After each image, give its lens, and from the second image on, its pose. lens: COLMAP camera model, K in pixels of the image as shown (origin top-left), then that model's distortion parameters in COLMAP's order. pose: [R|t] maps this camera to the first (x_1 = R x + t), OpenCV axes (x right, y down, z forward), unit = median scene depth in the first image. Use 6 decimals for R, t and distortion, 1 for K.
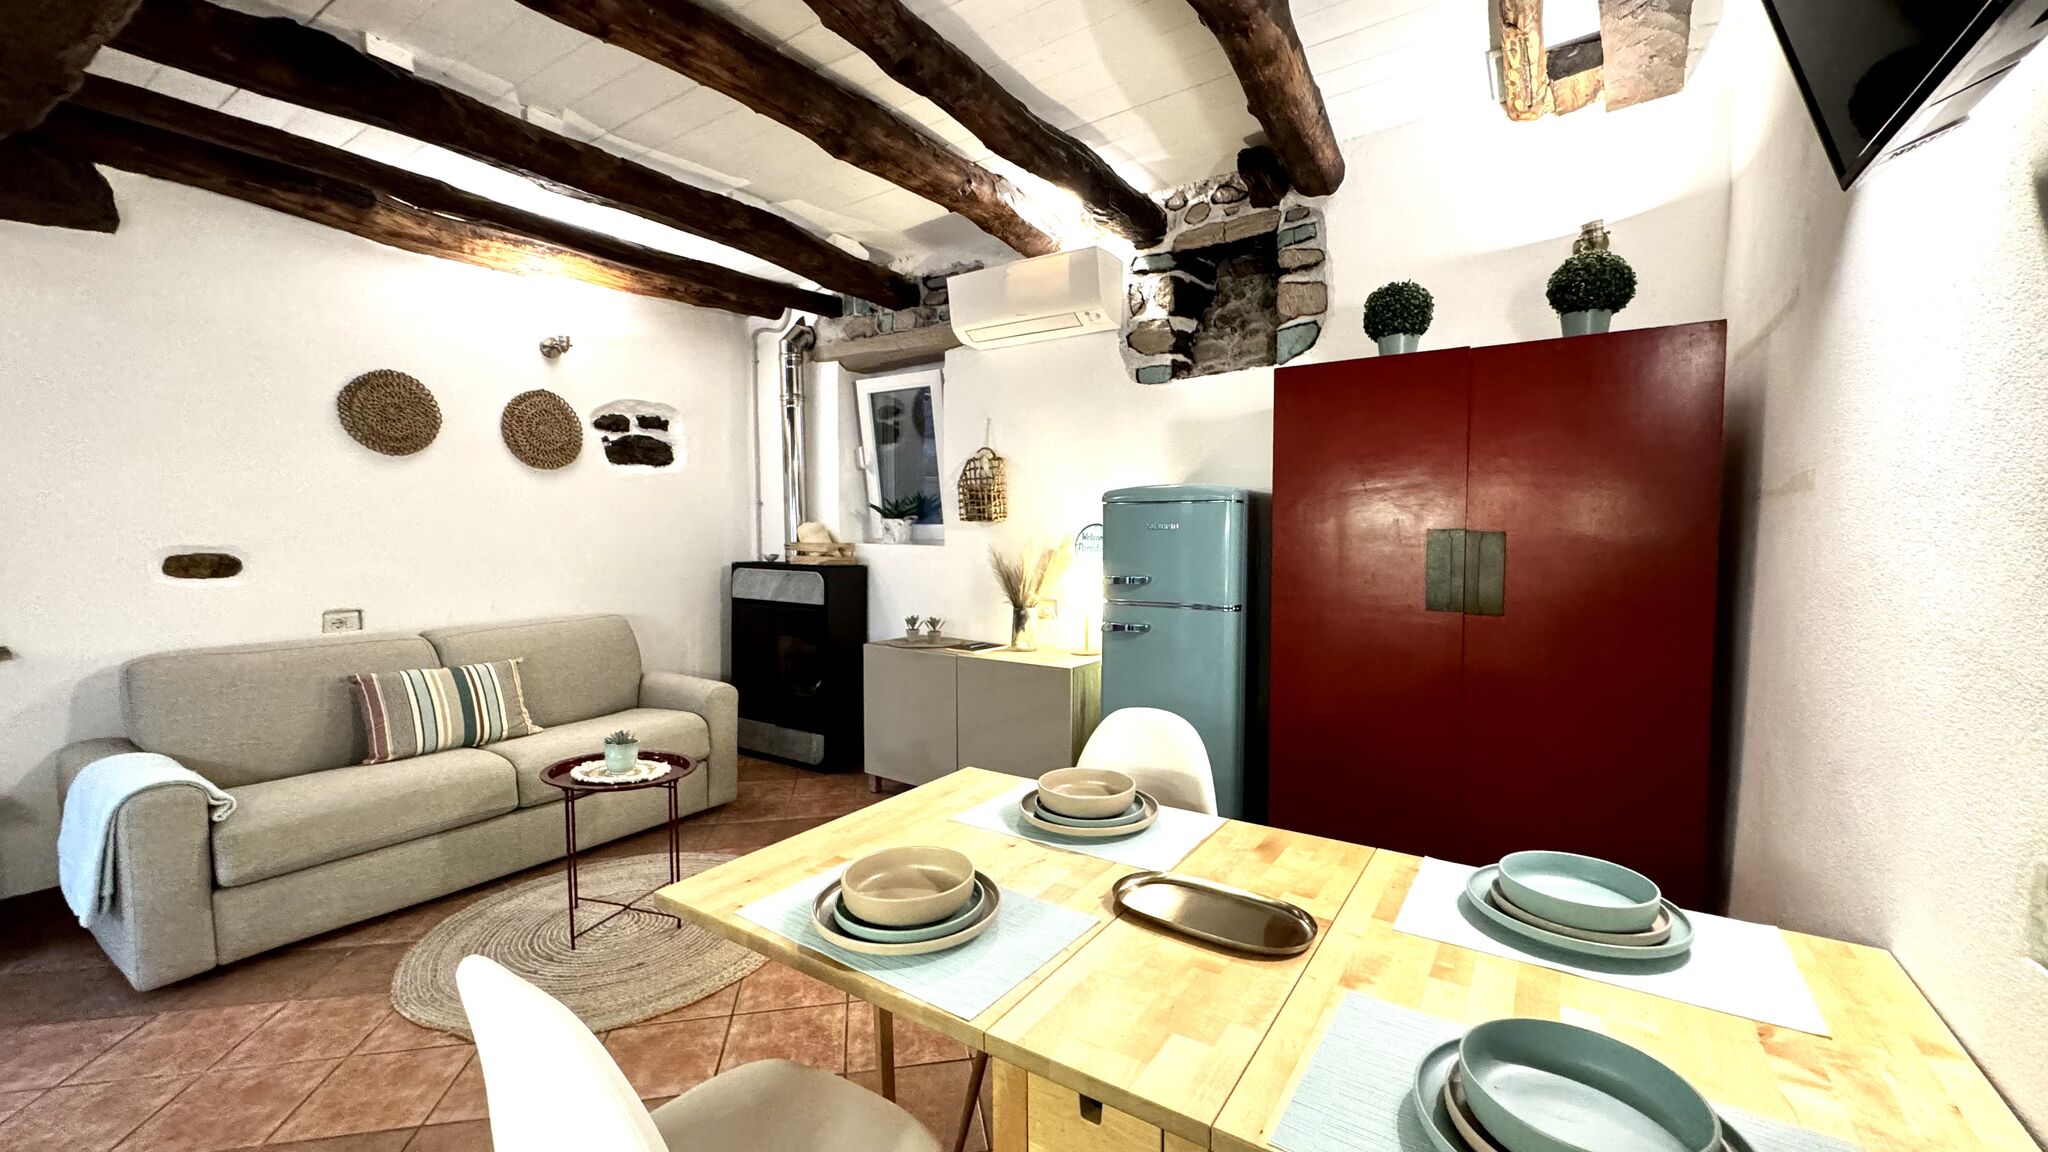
lens RADIAL K [[824.2, 0, 1024.8], [0, 824.2, 567.5], [0, 0, 1]] dist [-0.002402, -0.000079]
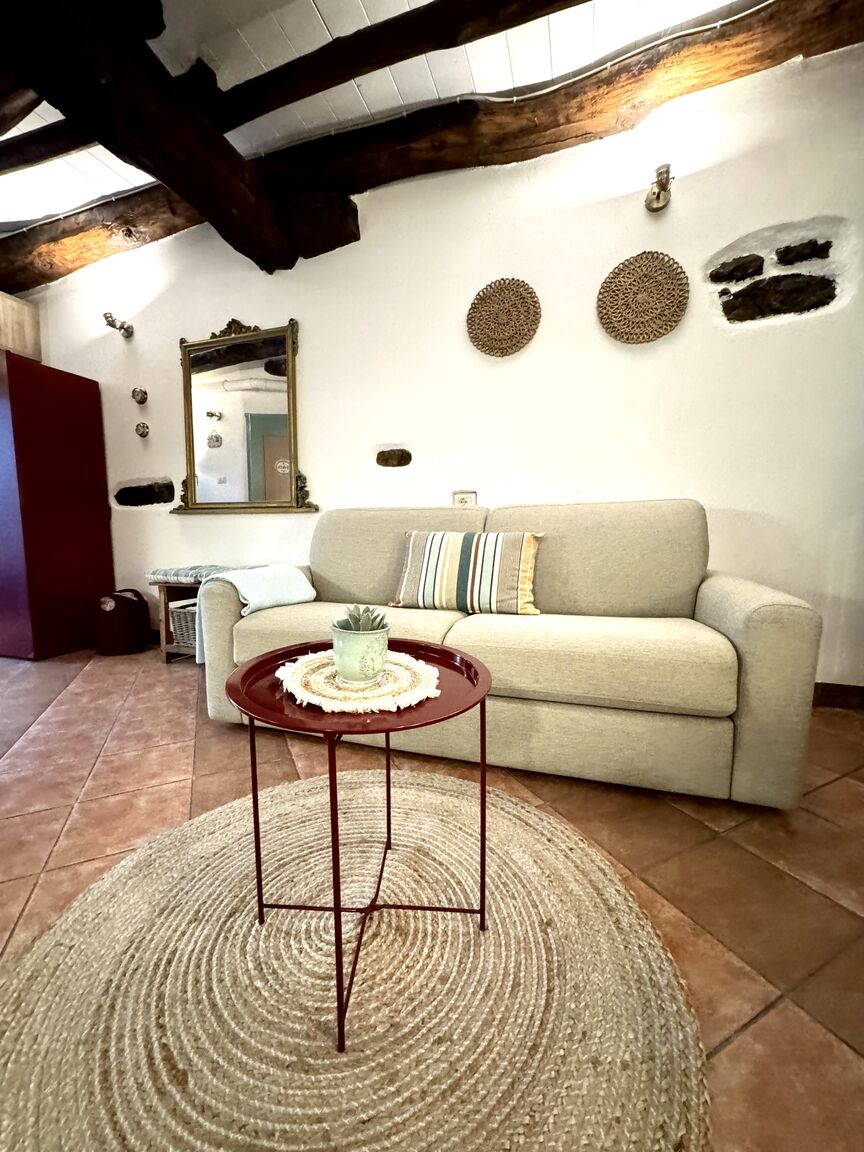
lens RADIAL K [[460.5, 0, 438.1], [0, 460.5, 578.5], [0, 0, 1]] dist [-0.002760, -0.000520]
pose [[0.252606, 0.098700, -0.962522, -0.119823], [-0.035169, 0.995063, 0.092807, 0.099015], [0.966930, 0.010407, 0.254830, 0.641356]]
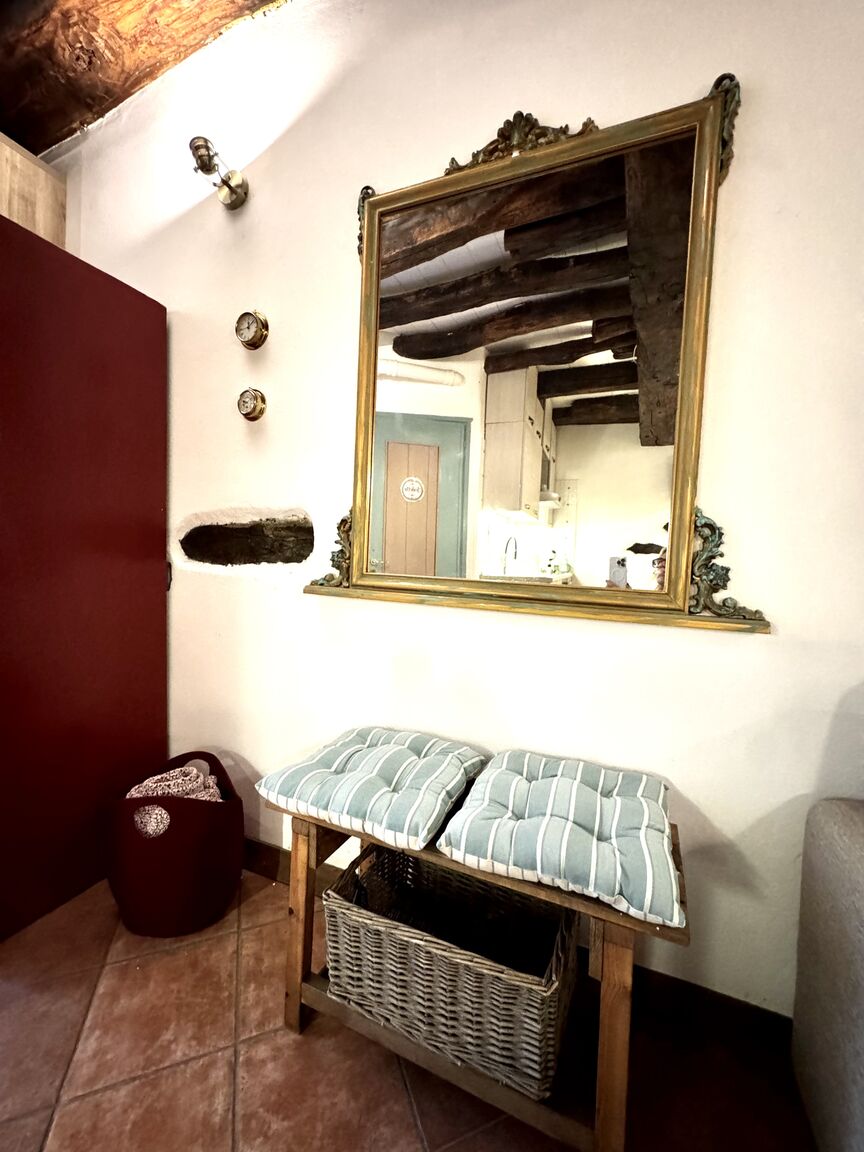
lens RADIAL K [[460.5, 0, 442.3], [0, 460.5, 579.7], [0, 0, 1]] dist [-0.002760, -0.000520]
pose [[0.190166, 0.063436, -0.979700, -0.638520], [-0.075242, 0.995917, 0.049881, 0.044553], [0.978864, 0.064229, 0.194162, 0.435546]]
